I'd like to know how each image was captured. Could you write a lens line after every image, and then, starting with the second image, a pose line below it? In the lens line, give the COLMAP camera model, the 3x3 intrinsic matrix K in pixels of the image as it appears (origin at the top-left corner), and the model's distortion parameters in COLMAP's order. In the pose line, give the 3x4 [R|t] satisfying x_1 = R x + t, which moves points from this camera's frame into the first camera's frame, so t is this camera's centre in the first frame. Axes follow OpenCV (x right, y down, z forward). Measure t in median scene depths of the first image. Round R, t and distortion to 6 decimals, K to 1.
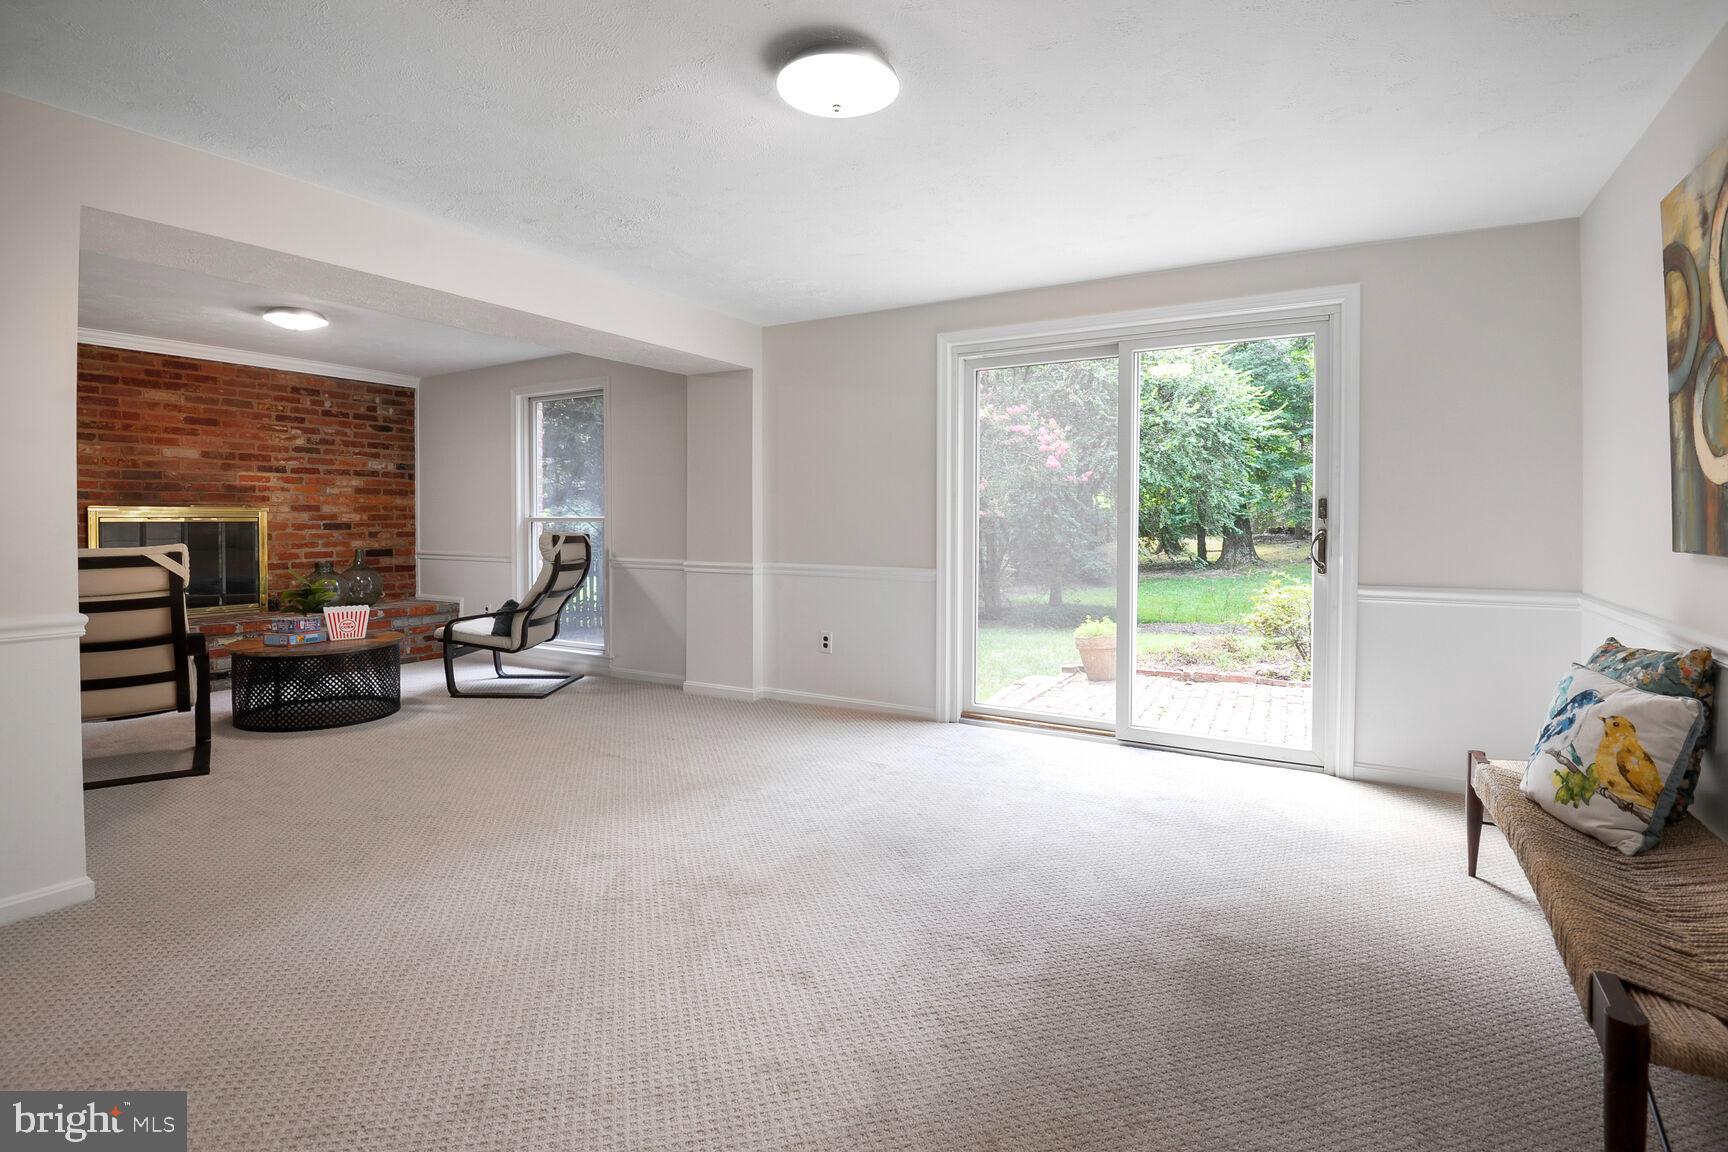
lens RADIAL K [[837.0, 0, 855.6], [0, 837.0, 523.0], [0, 0, 1]] dist [-0.006771, -0.000501]
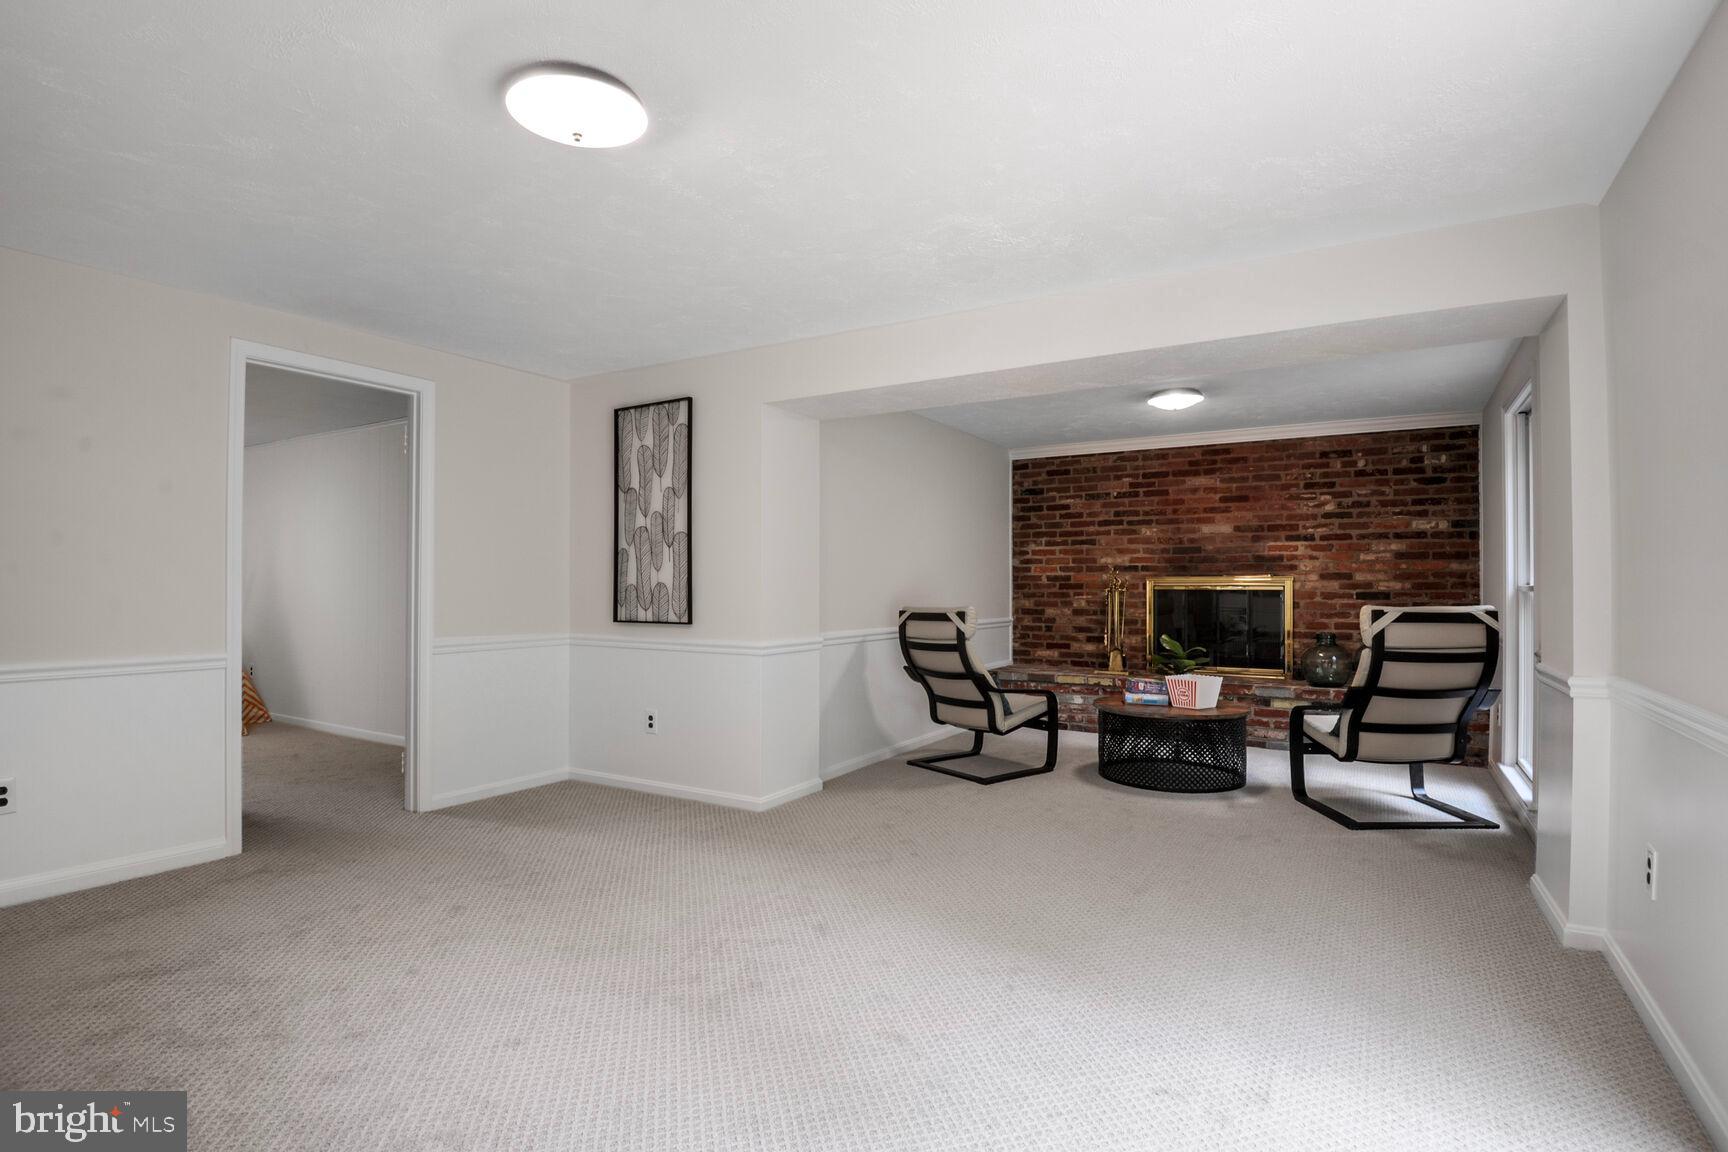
lens RADIAL K [[837.0, 0, 865.6], [0, 837.0, 576.4], [0, 0, 1]] dist [-0.006771, -0.000501]
pose [[0.034757, -0.013696, -0.999302, 0.279939], [-0.008227, 0.999868, -0.013990, 0.000121], [0.999362, 0.008707, 0.034640, 0.437081]]
